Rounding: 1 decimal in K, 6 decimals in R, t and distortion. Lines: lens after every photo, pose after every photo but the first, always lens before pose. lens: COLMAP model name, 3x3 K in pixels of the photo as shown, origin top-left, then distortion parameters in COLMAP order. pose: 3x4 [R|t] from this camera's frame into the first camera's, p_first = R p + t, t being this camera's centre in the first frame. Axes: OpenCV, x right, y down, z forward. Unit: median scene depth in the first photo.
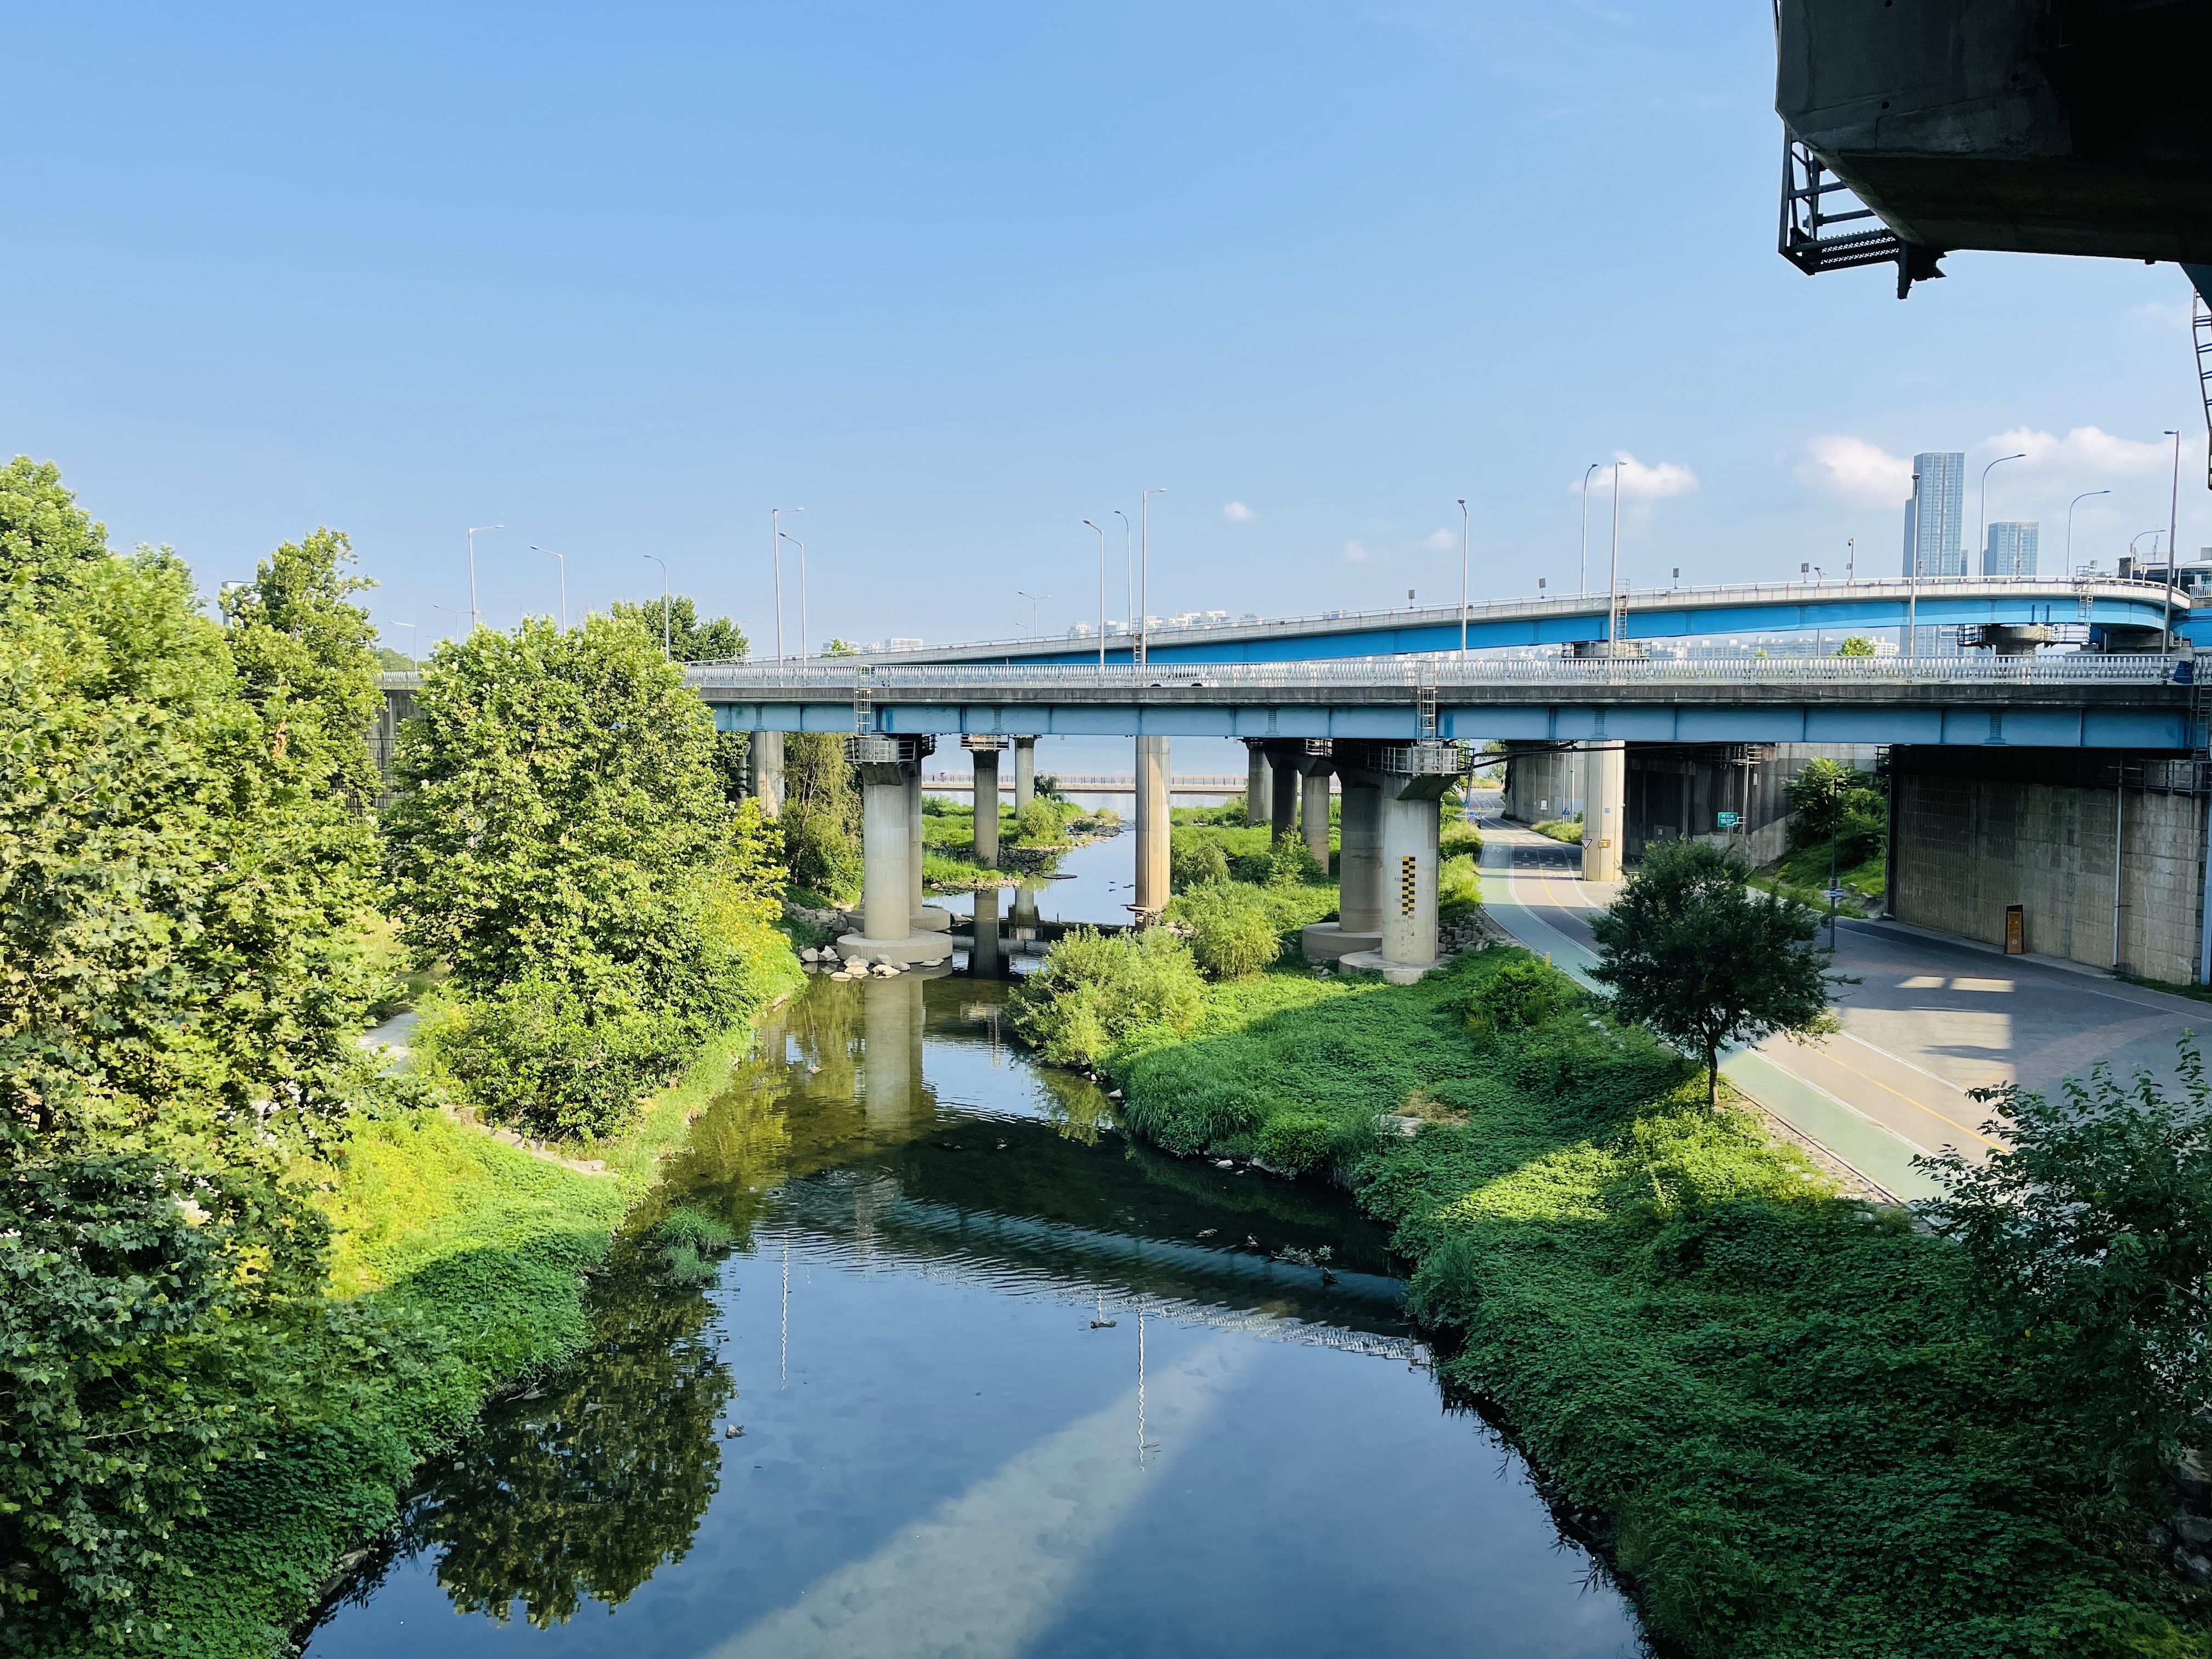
lens RADIAL K [[1610.0, 0, 1106.0], [0, 1610.0, 829.5], [0, 0, 1]] dist [0.076221, -0.119686]
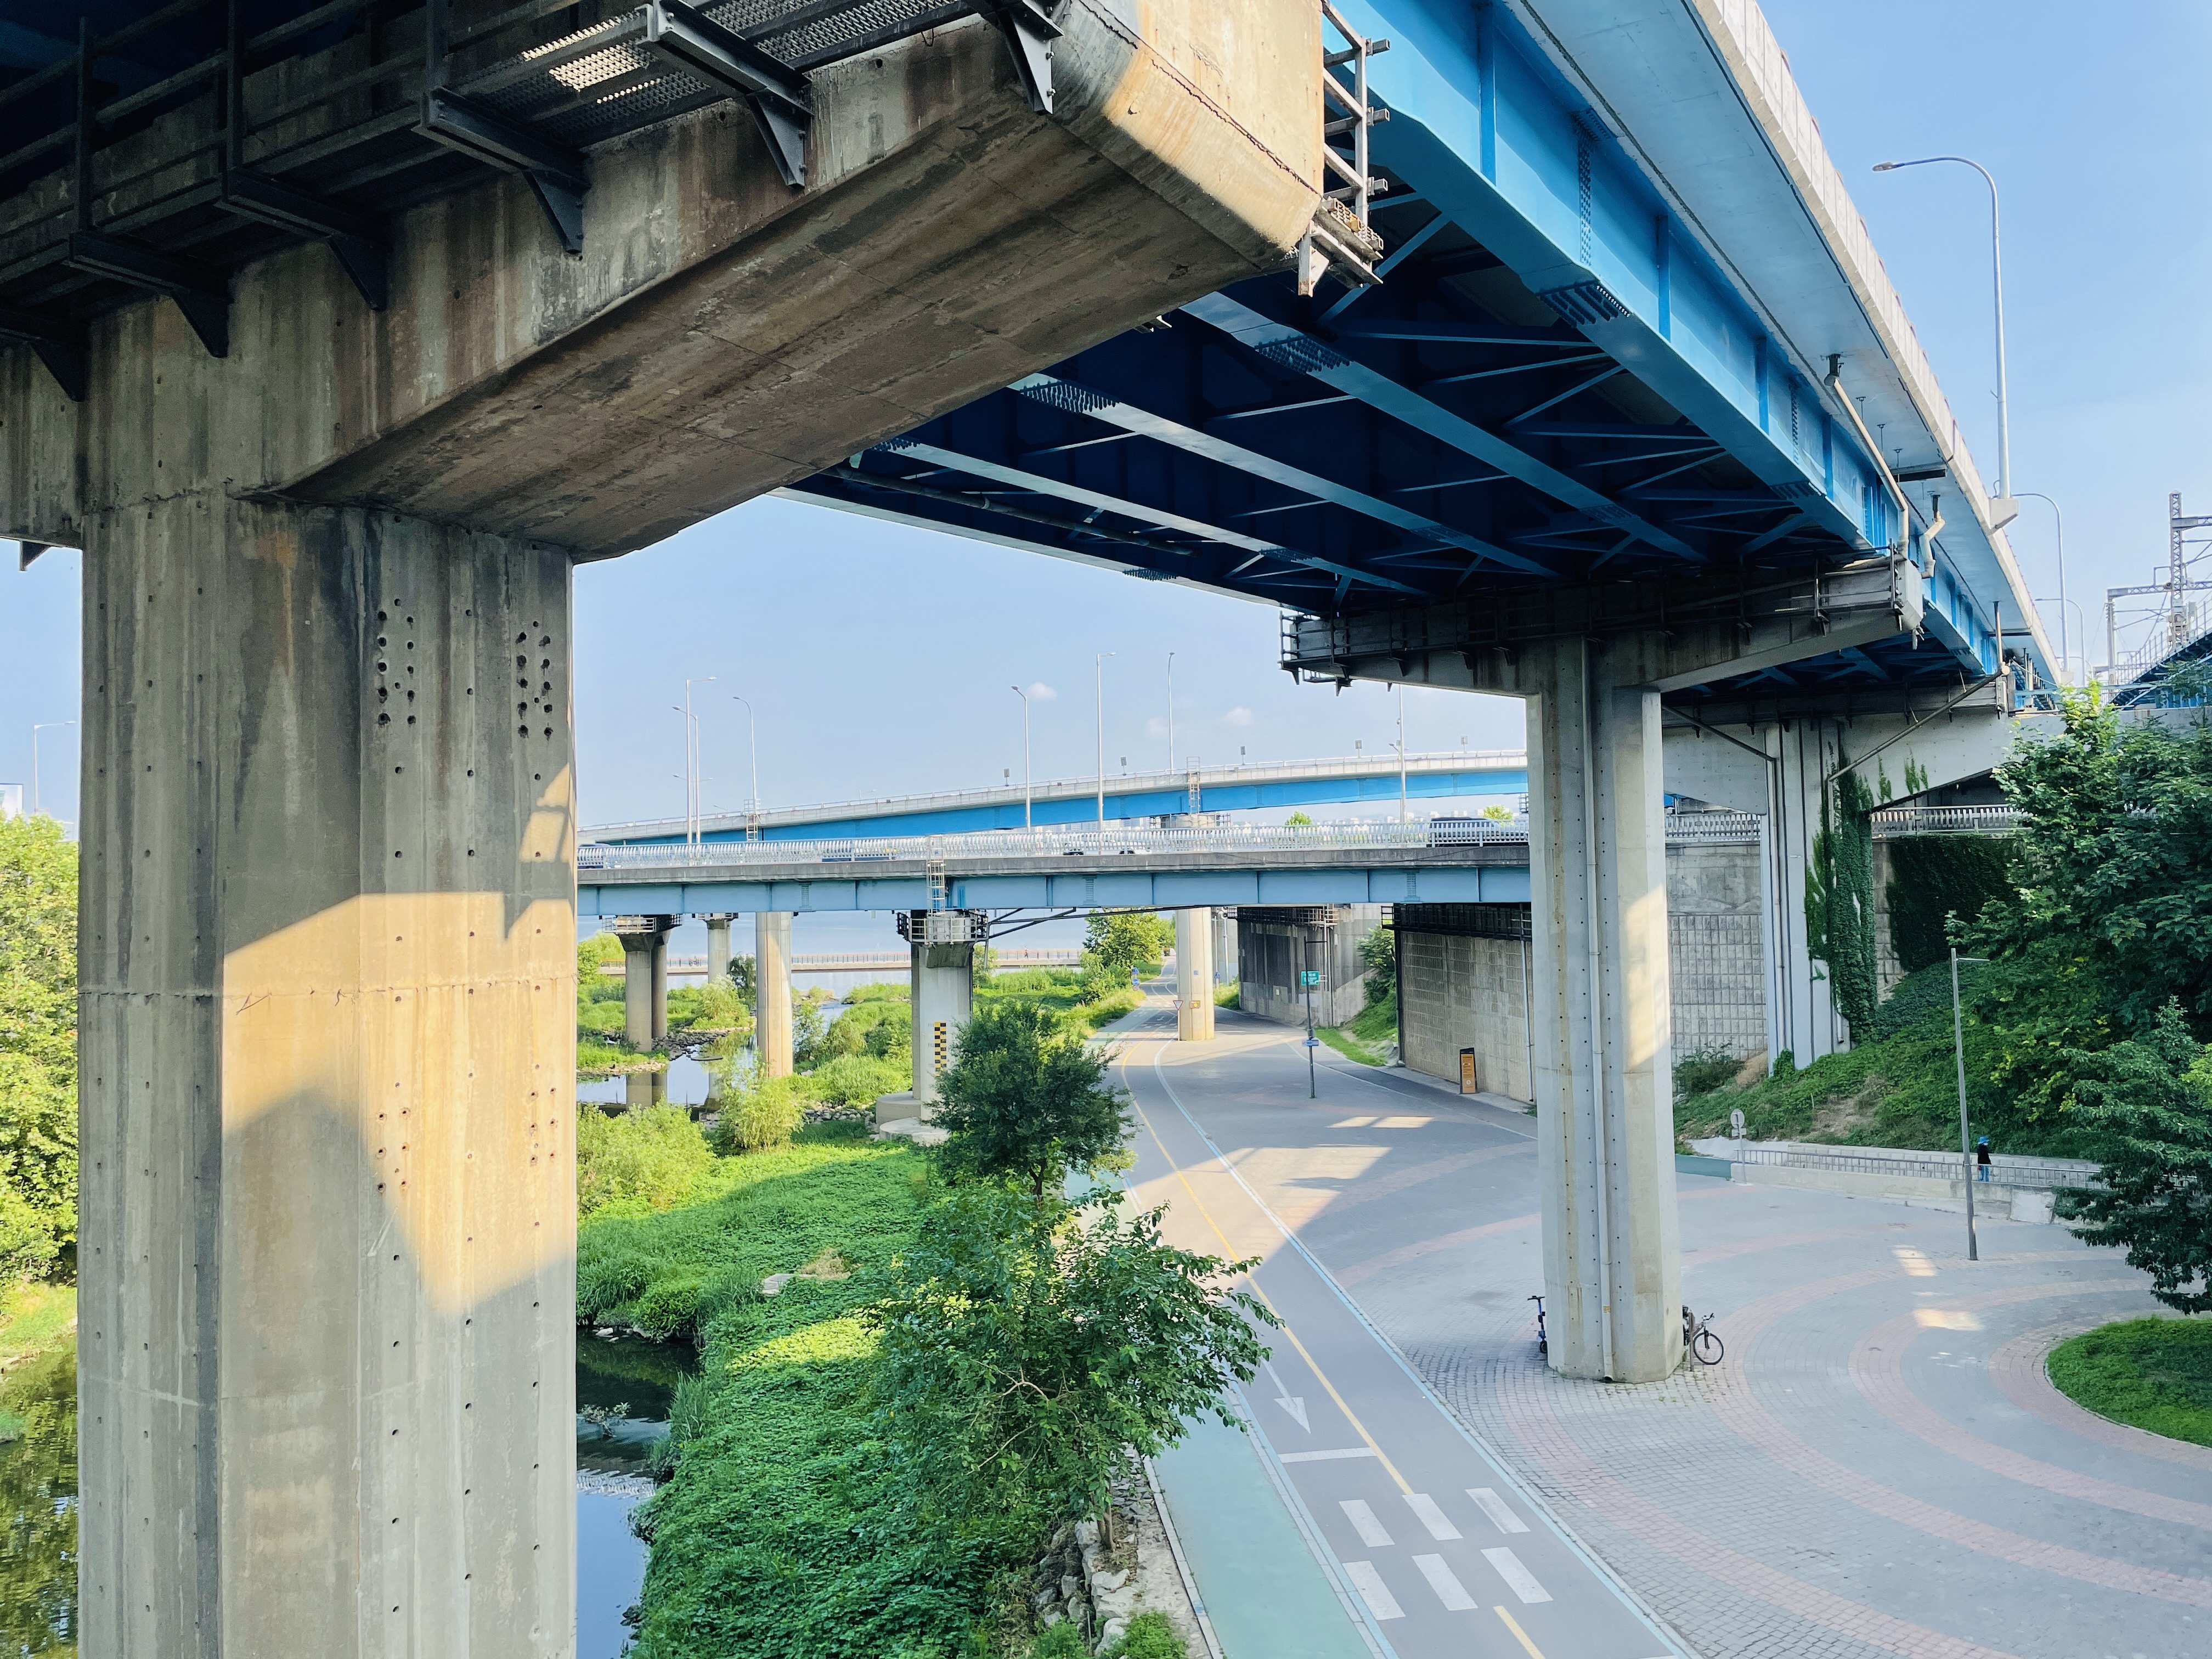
lens RADIAL K [[1610.0, 0, 1106.0], [0, 1610.0, 829.5], [0, 0, 1]] dist [0.076221, -0.119686]
pose [[0.991043, -0.019254, 0.132151, 0.112588], [0.033555, 0.993708, -0.106859, 0.005426], [-0.129262, 0.110336, 0.985453, -0.037147]]
